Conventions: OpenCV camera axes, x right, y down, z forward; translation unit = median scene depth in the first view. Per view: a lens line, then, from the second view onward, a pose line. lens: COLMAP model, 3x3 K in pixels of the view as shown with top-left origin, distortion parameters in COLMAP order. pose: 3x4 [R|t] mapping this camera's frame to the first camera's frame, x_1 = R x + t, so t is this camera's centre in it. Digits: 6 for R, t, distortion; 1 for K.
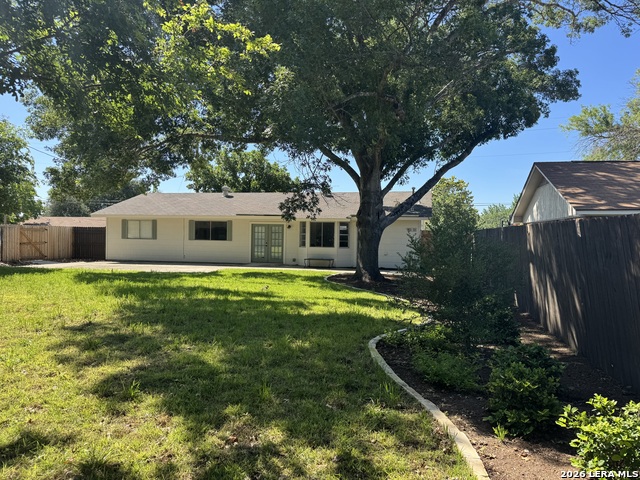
lens RADIAL K [[456.7, 0, 320.0], [0, 456.7, 240.0], [0, 0, 1]] dist [0.000972, -0.004118]
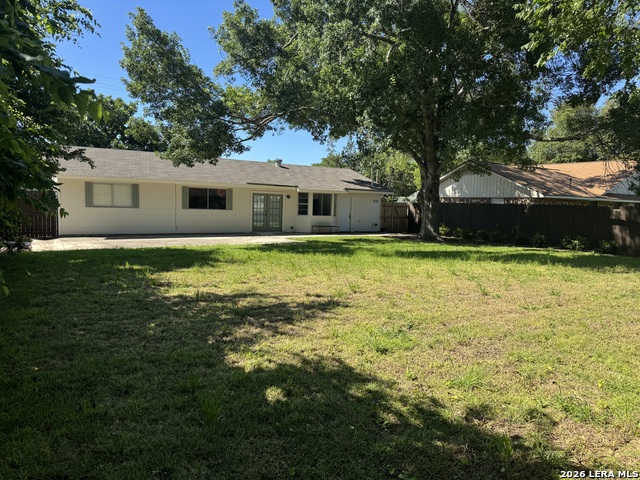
lens RADIAL K [[456.7, 0, 320.0], [0, 456.7, 240.0], [0, 0, 1]] dist [0.000972, -0.004118]
pose [[0.689946, -0.043893, 0.722529, -0.757341], [0.001253, 0.998231, 0.059445, 0.008134], [-0.723859, -0.040108, 0.688781, 0.197193]]
